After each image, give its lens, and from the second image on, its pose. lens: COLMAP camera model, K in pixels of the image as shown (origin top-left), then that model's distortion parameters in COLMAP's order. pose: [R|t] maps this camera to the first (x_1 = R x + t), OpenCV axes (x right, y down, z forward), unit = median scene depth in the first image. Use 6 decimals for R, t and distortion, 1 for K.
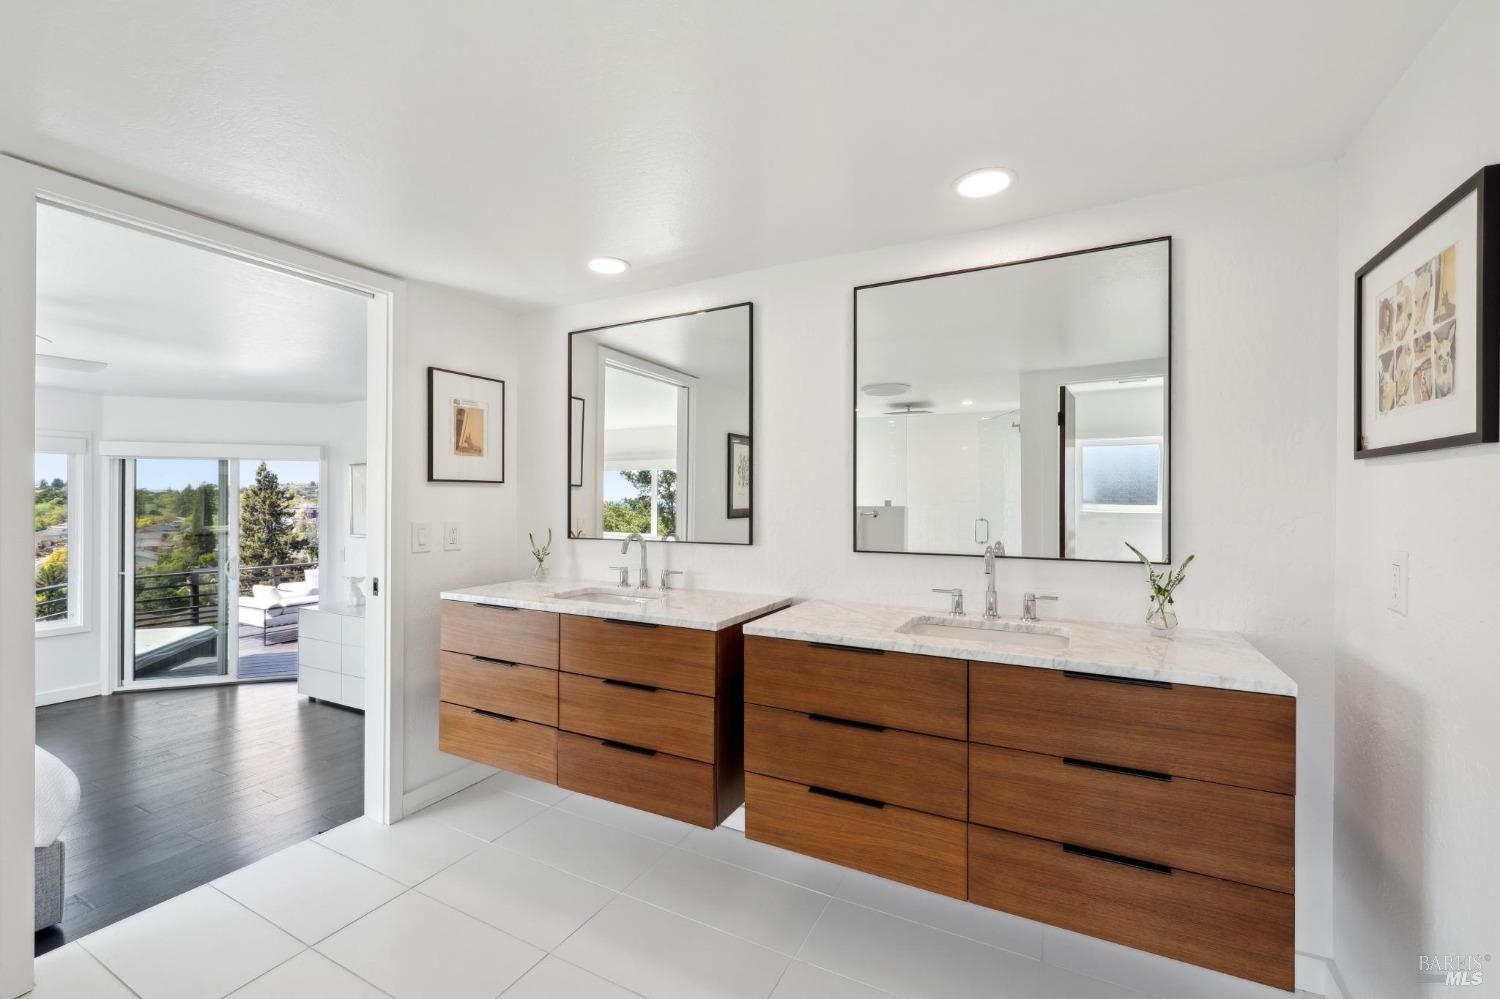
lens RADIAL K [[626.8, 0, 750.4], [0, 626.8, 498.7], [0, 0, 1]] dist [-0.002386, -0.000486]
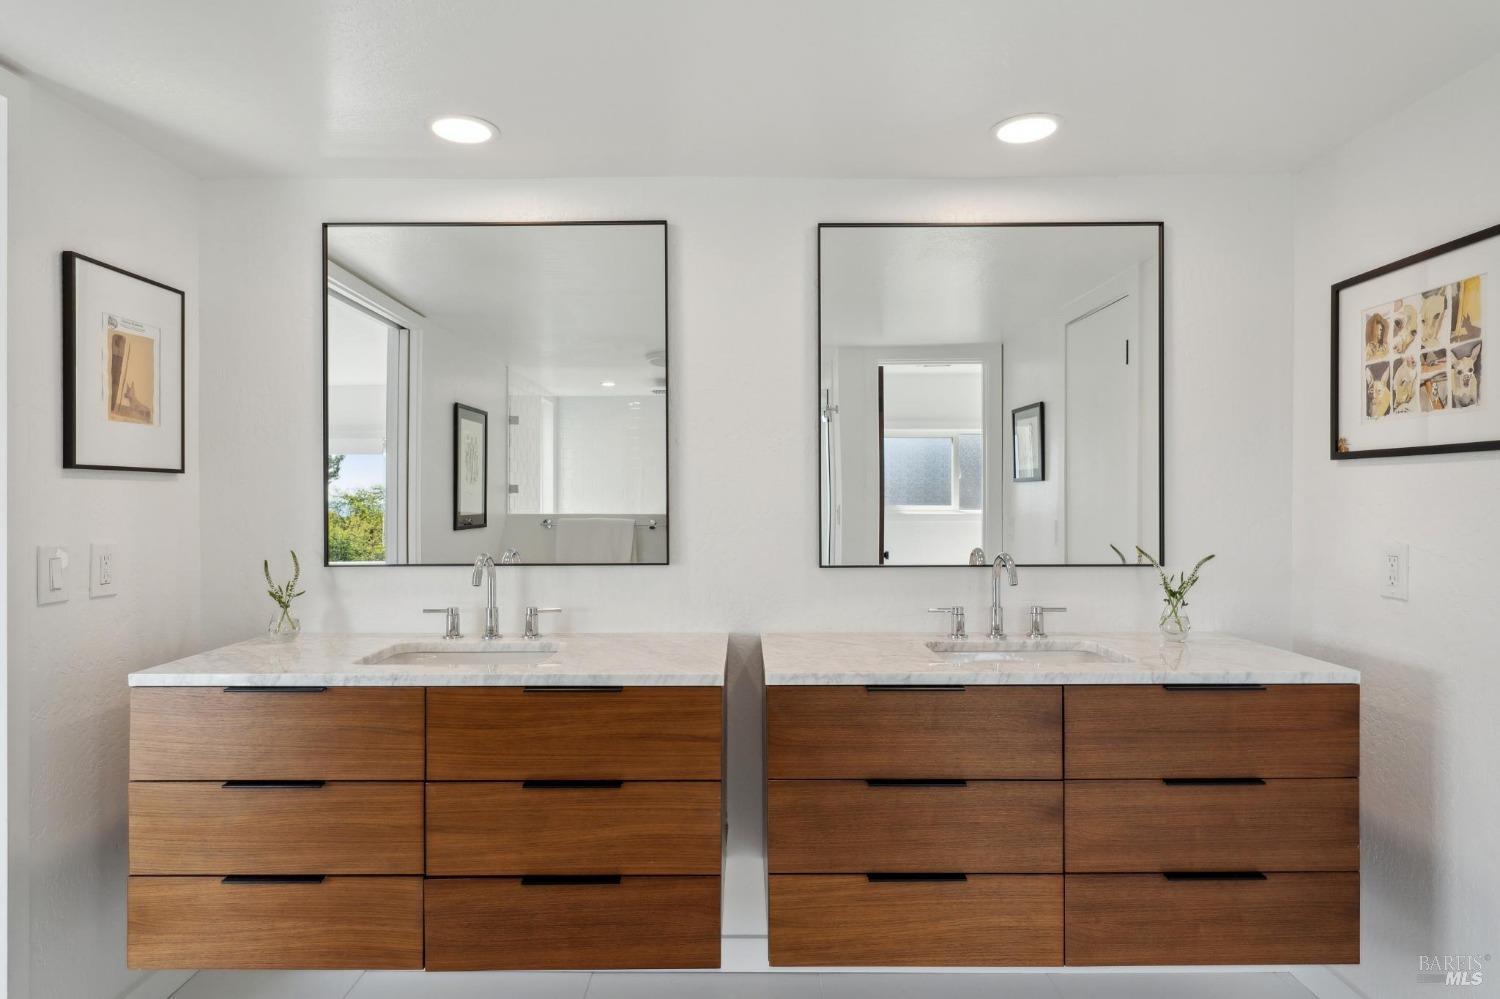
lens RADIAL K [[855.0, 0, 746.8], [0, 855.0, 502.5], [0, 0, 1]] dist [0.001534, 0.000787]
pose [[0.885641, -0.004880, 0.464345, -0.464305], [0.003720, 0.999987, 0.003414, 0.000934], [-0.464356, -0.001296, 0.885648, 0.129486]]
